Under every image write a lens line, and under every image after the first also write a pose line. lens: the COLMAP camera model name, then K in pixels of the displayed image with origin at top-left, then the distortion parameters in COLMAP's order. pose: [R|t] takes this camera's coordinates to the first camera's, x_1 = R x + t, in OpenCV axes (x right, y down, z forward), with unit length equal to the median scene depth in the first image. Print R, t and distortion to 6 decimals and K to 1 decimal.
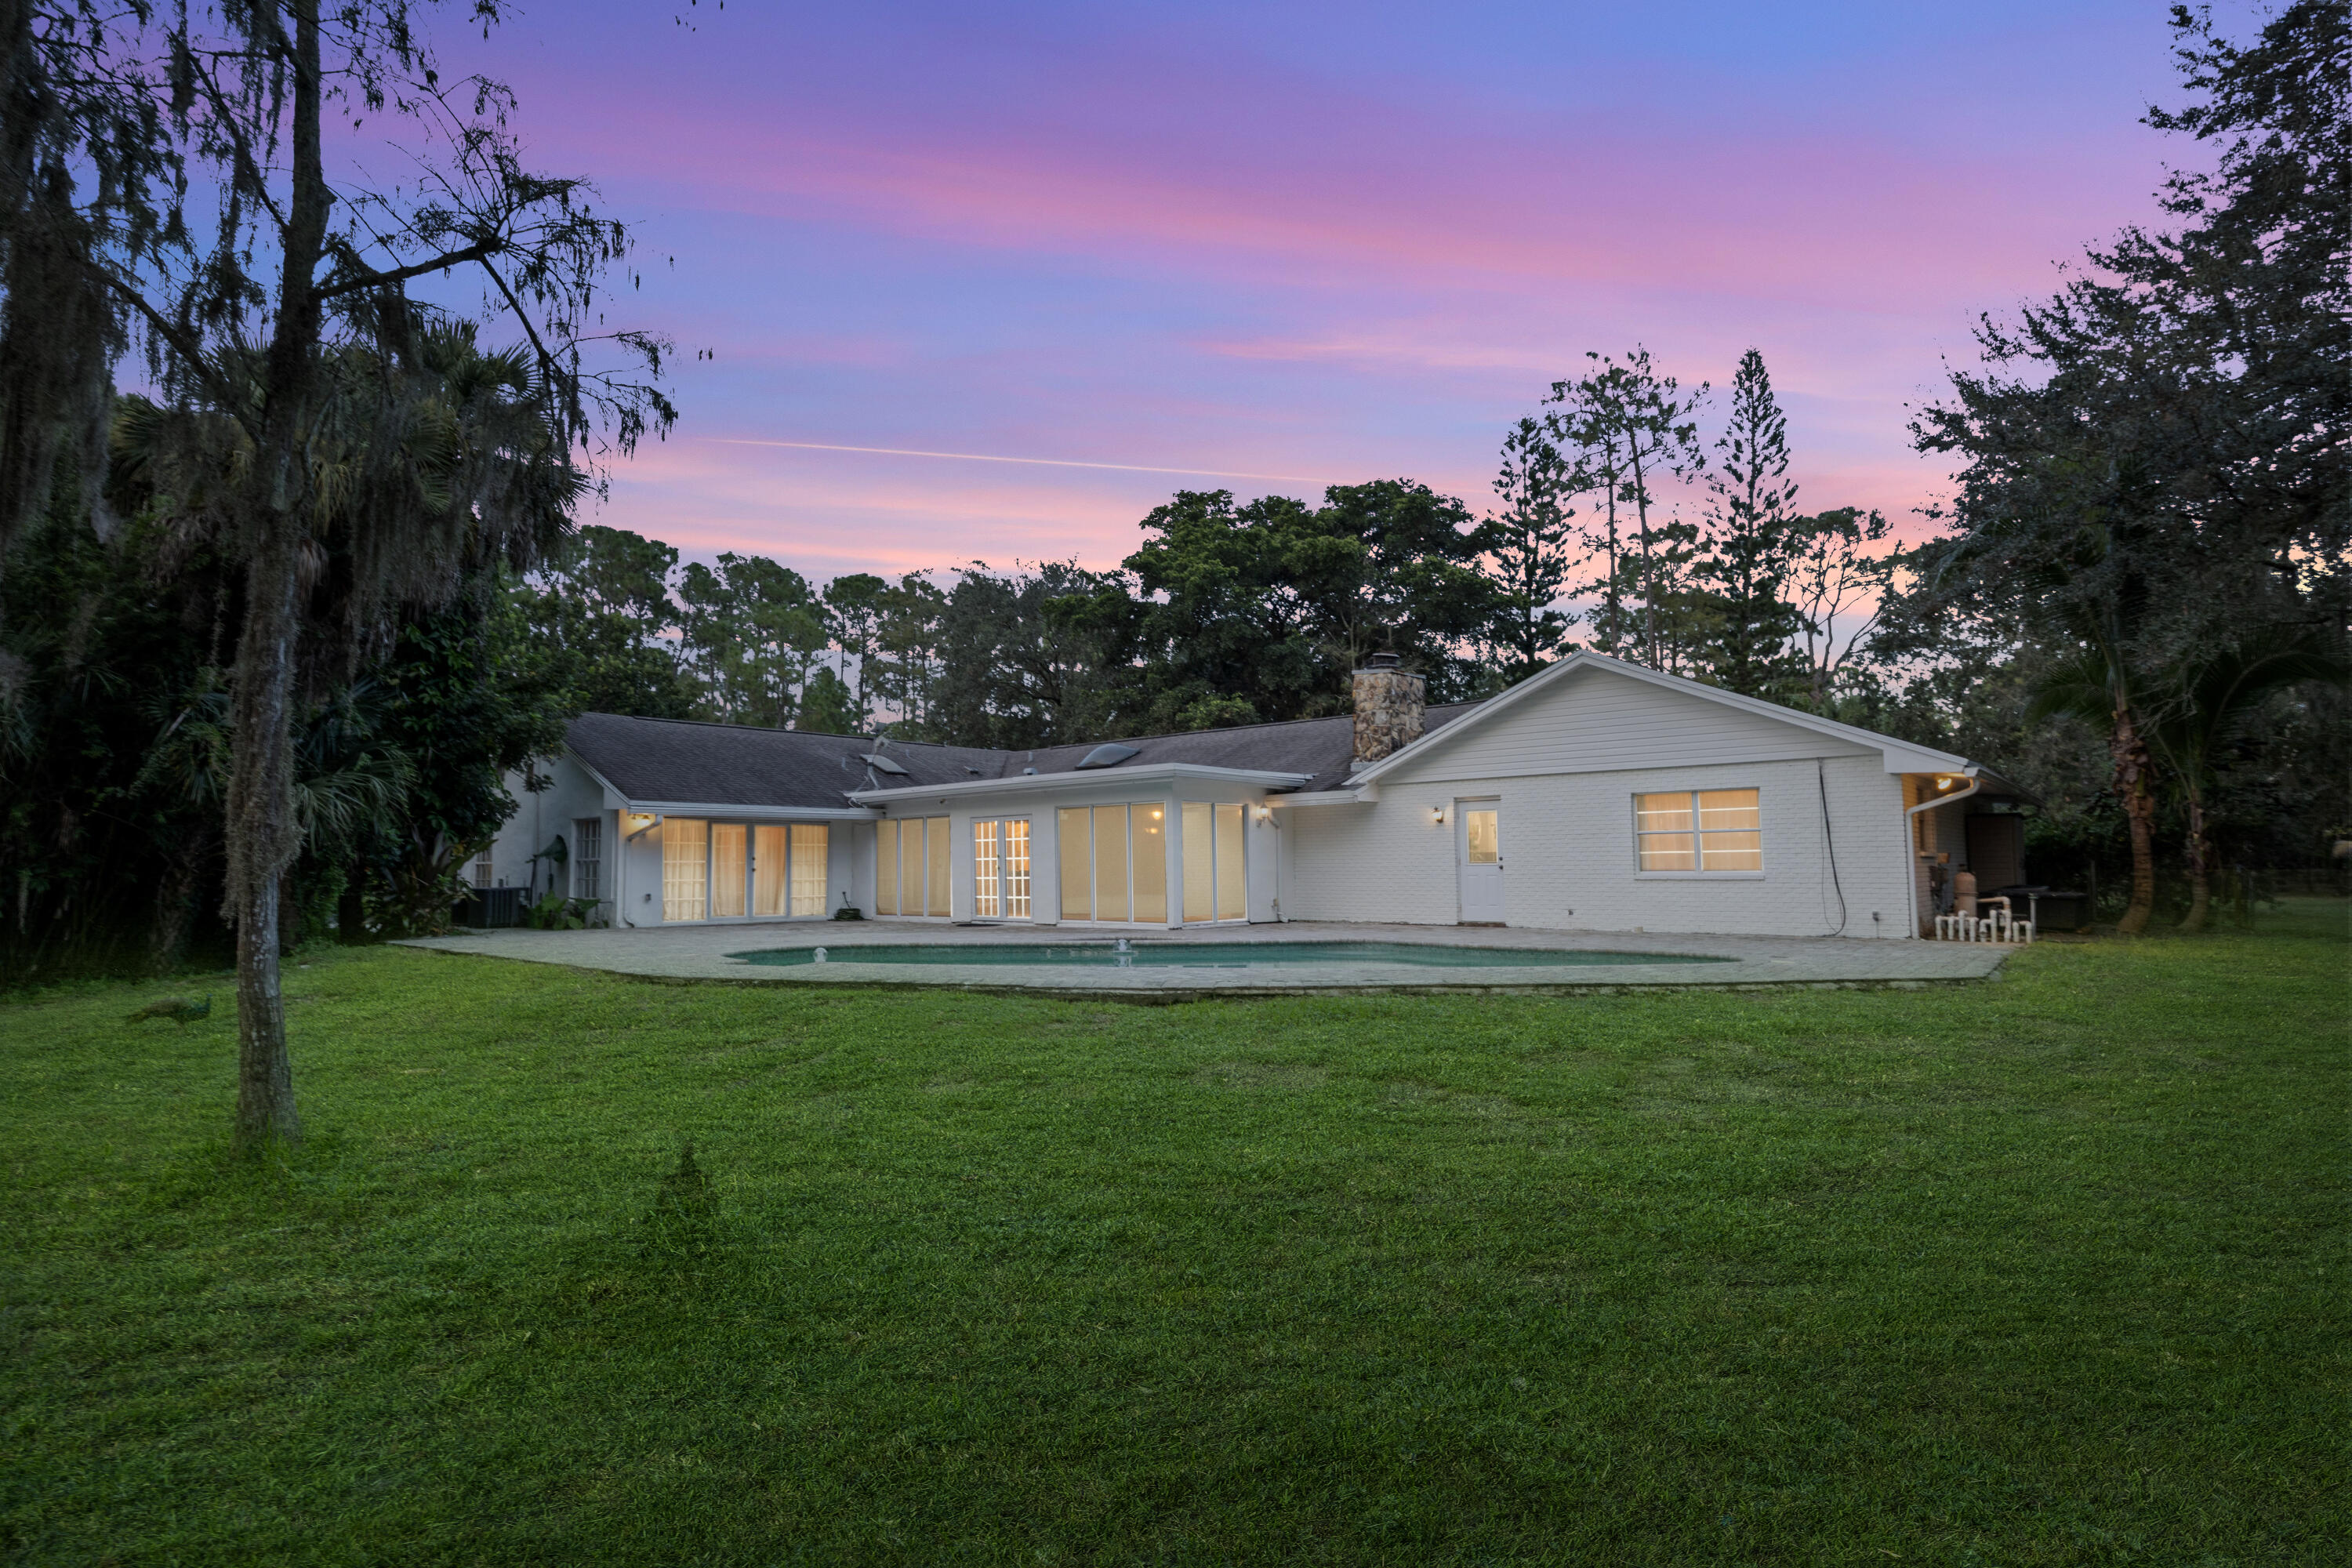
lens RADIAL K [[1143.5, 0, 1176.0], [0, 1143.5, 784.0], [0, 0, 1]] dist [-0.014150, 0.001311]
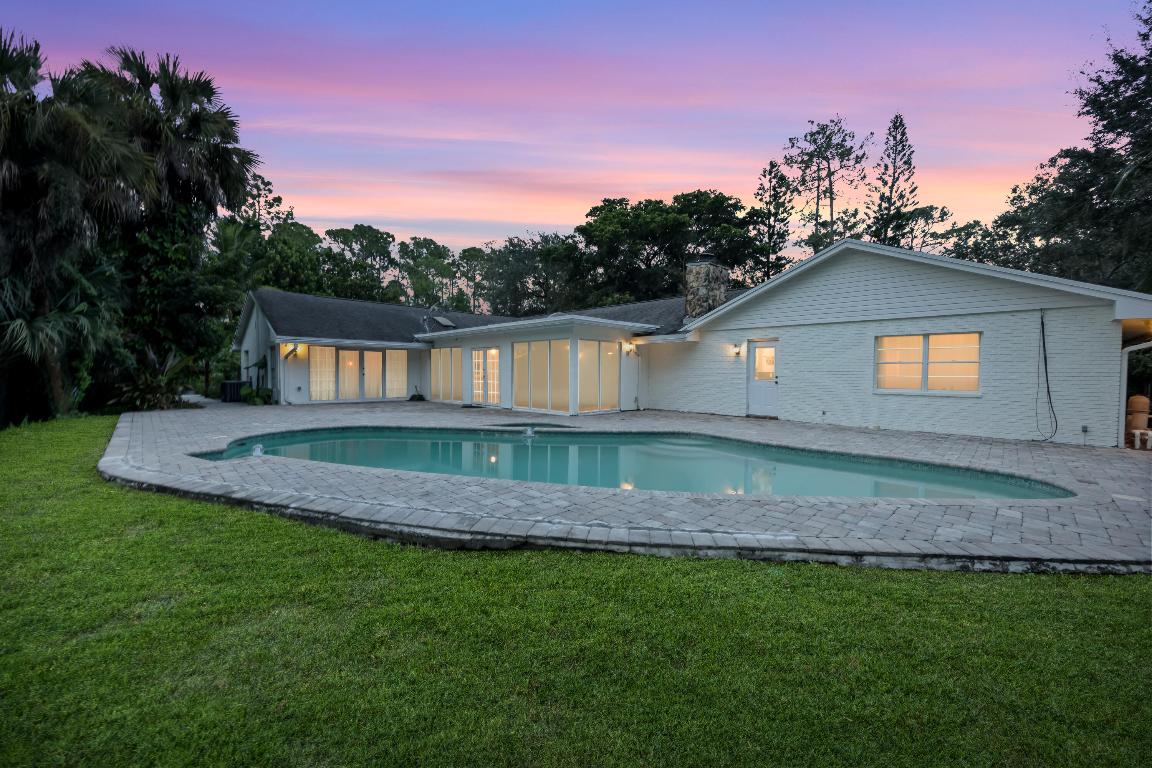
lens RADIAL K [[435.5, 0, 576.0], [0, 435.5, 384.0], [0, 0, 1]] dist [-0.002938, 0.000074]
pose [[0.996786, 0.019786, -0.077626, 0.024181], [-0.011813, 0.994729, 0.101852, 0.007509], [0.079233, -0.100608, 0.991766, 0.175111]]
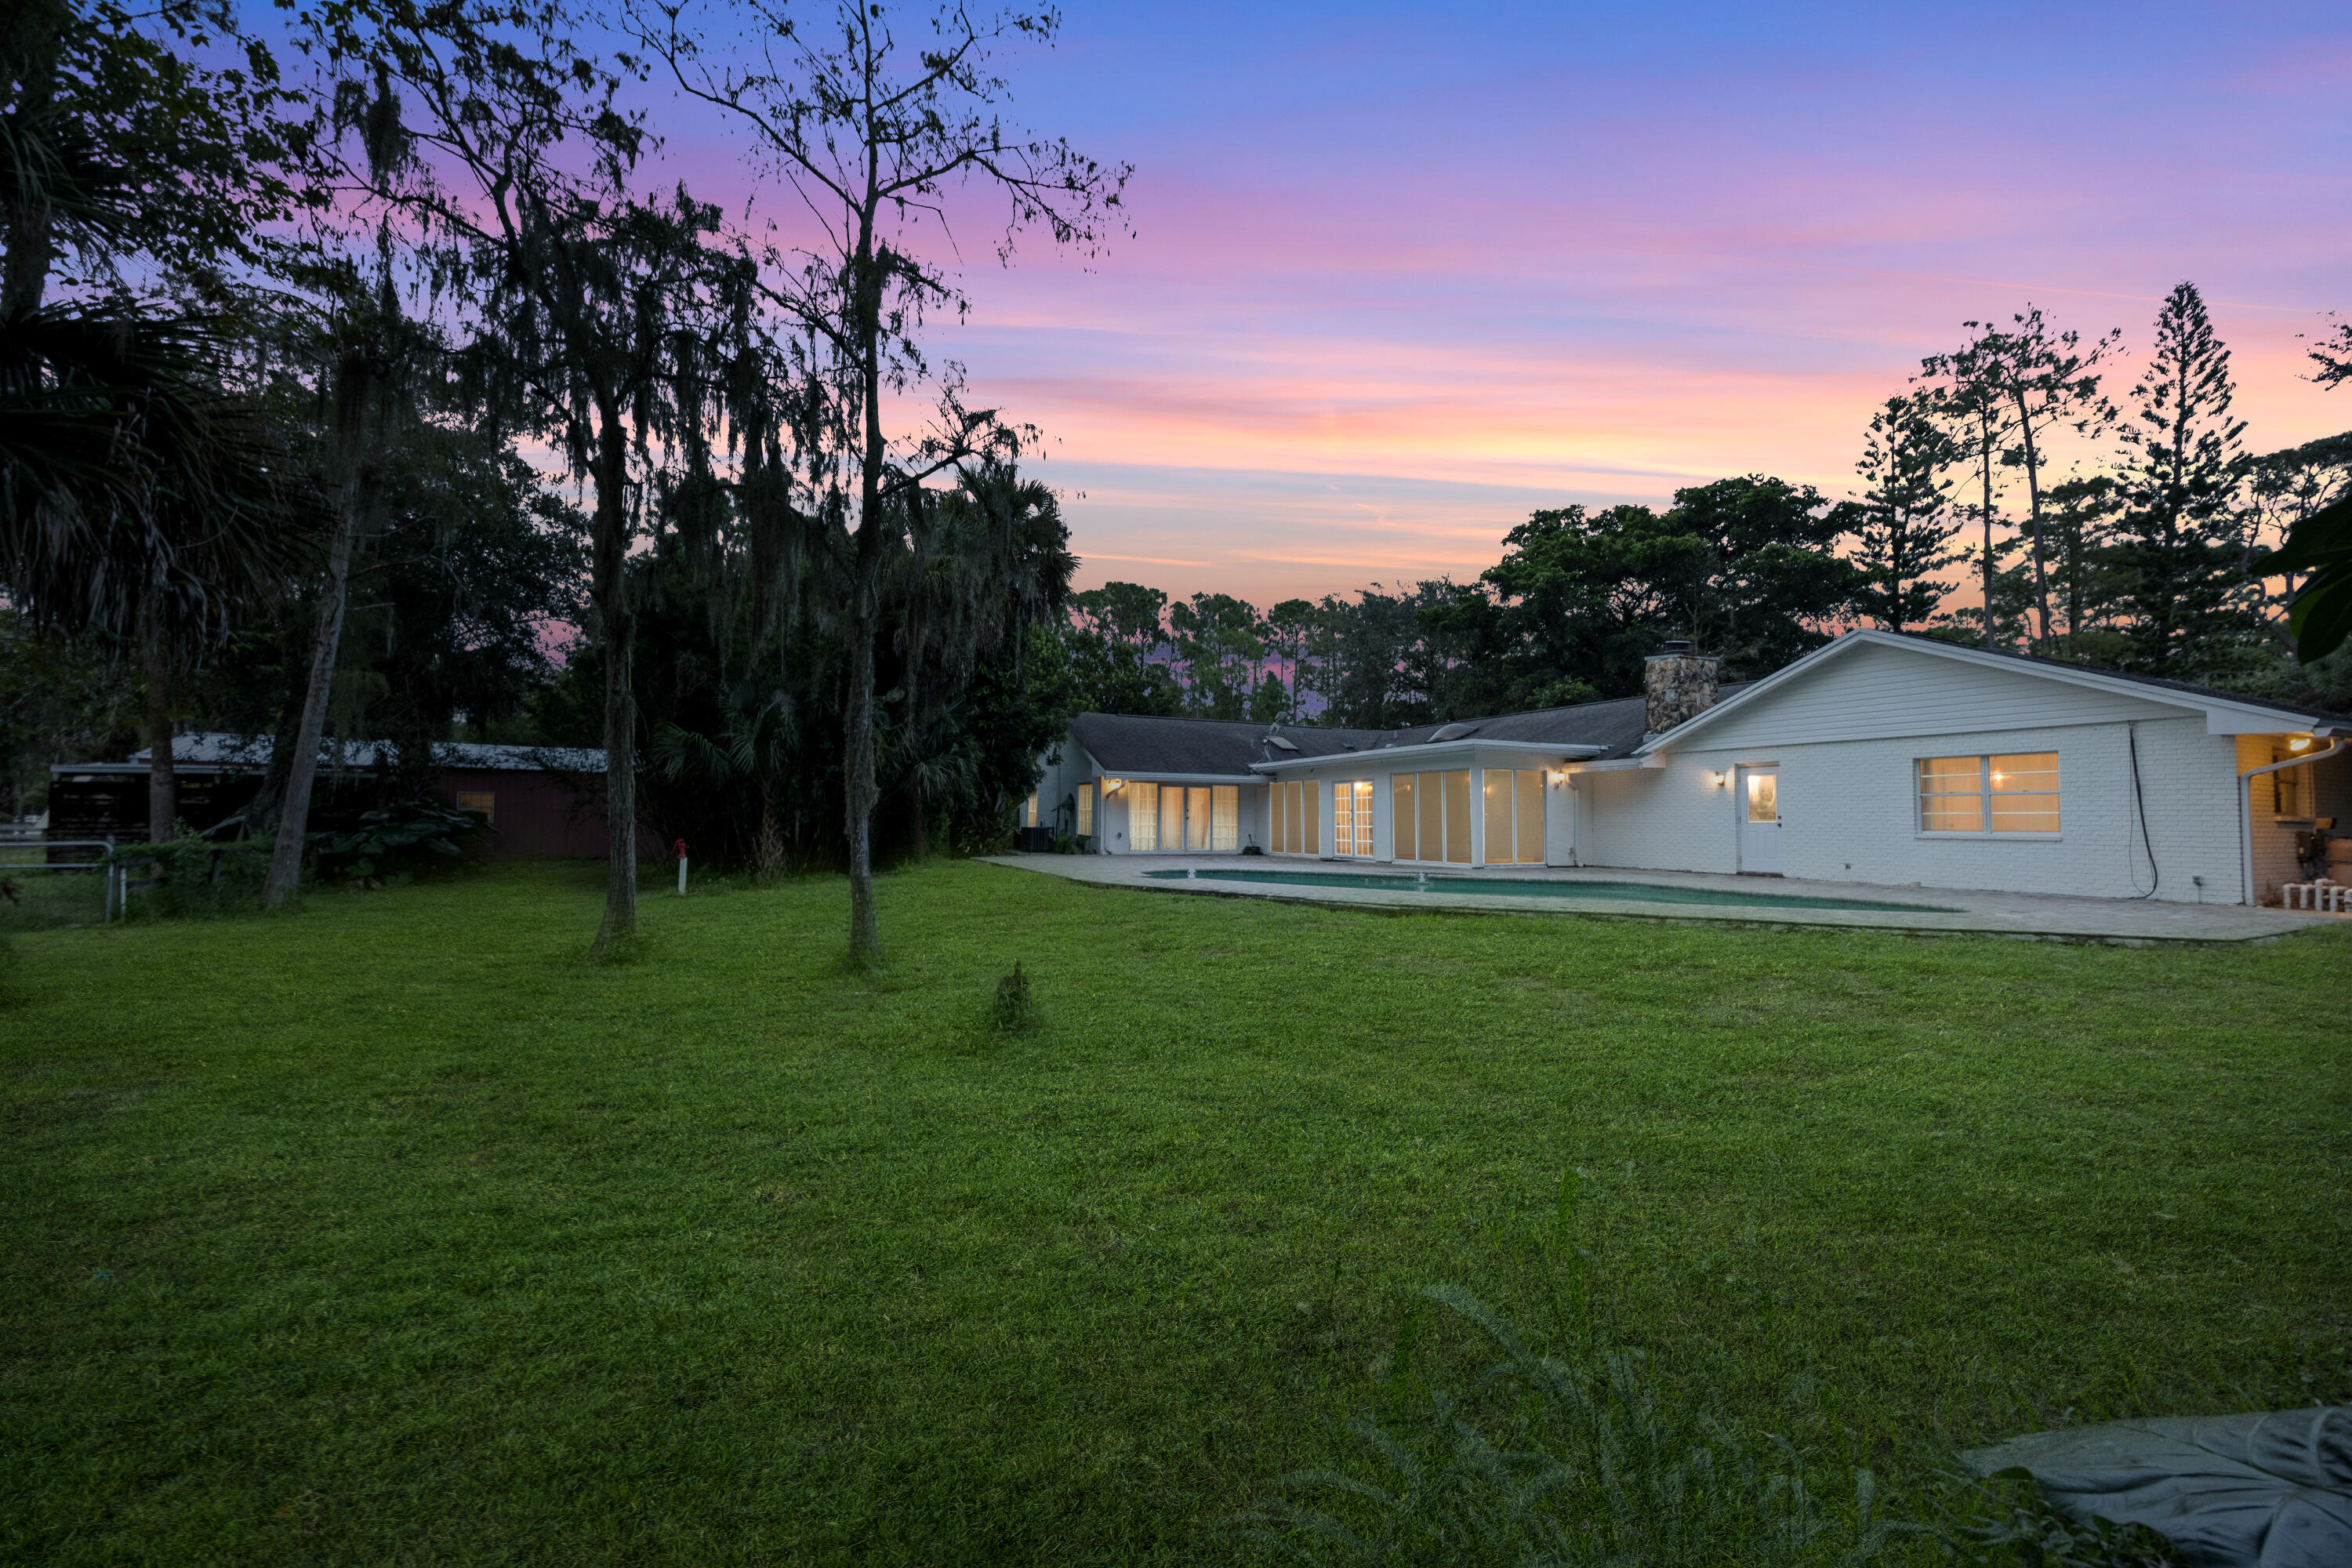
lens RADIAL K [[889.1, 0, 1176.0], [0, 889.1, 784.0], [0, 0, 1]] dist [-0.002938, 0.000074]
pose [[0.912153, -0.000439, -0.409850, 0.046968], [0.013585, 0.999482, 0.029164, -0.000678], [0.409625, -0.032169, 0.911687, -0.022486]]
